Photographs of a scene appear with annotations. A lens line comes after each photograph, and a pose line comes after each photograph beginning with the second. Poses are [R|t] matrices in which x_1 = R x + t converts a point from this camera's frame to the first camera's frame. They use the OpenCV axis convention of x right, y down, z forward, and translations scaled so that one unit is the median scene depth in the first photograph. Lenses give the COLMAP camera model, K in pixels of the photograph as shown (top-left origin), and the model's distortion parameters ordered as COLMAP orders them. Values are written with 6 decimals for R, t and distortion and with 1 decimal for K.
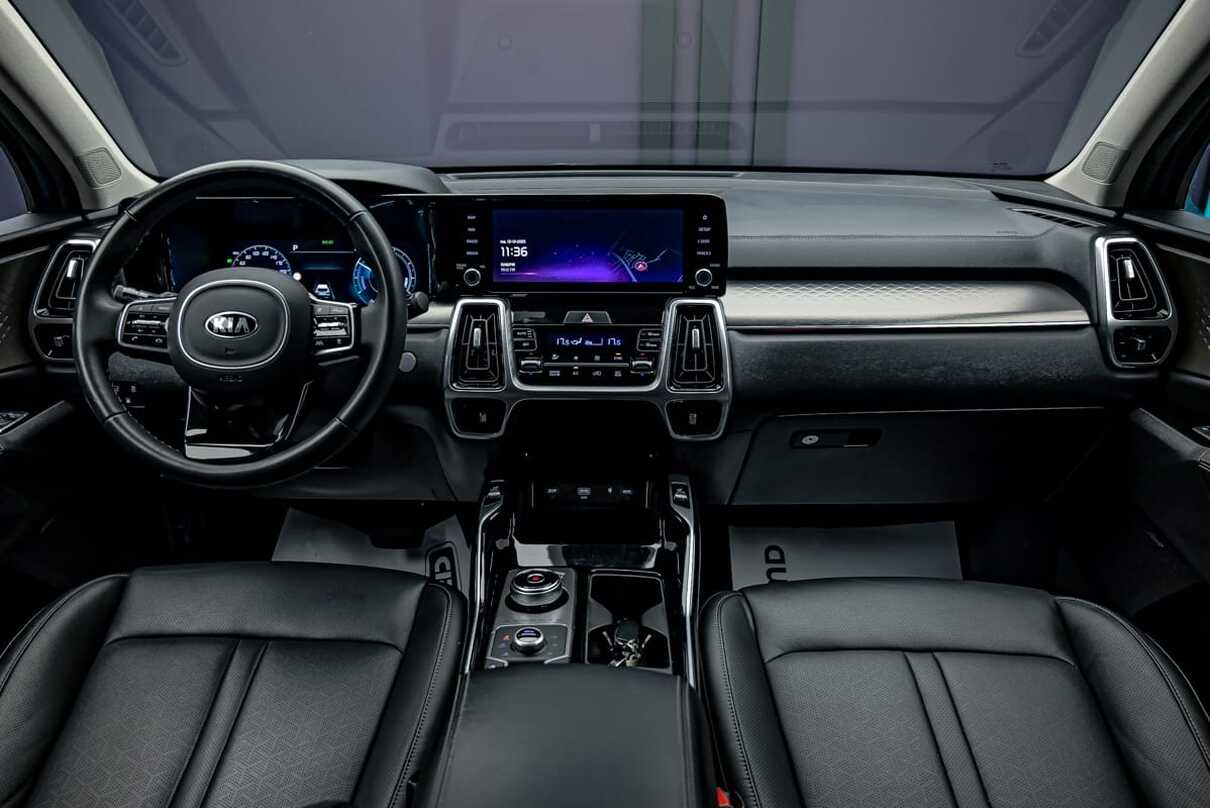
lens RADIAL K [[789.3, 0, 572.4], [0, 789.3, 384.9], [0, 0, 1]] dist [-0.022825, 0.007415]
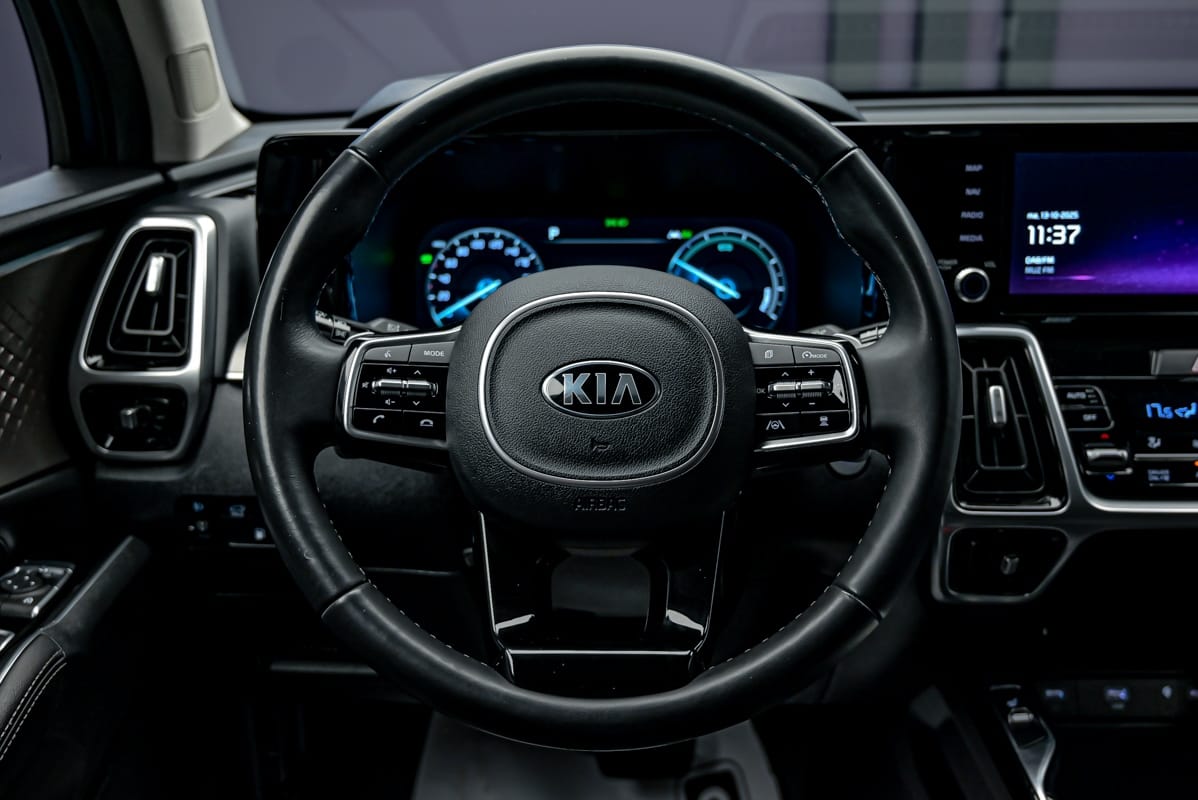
lens RADIAL K [[1125.0, 0, 599.1], [0, 1125.0, 389.7], [0, 0, 1]] dist [-0.034230, 0.000000]
pose [[0.999866, -0.010249, 0.012790, -0.377919], [0.010889, 0.998637, -0.051040, -0.035904], [-0.012249, 0.051173, 0.998615, 0.290944]]
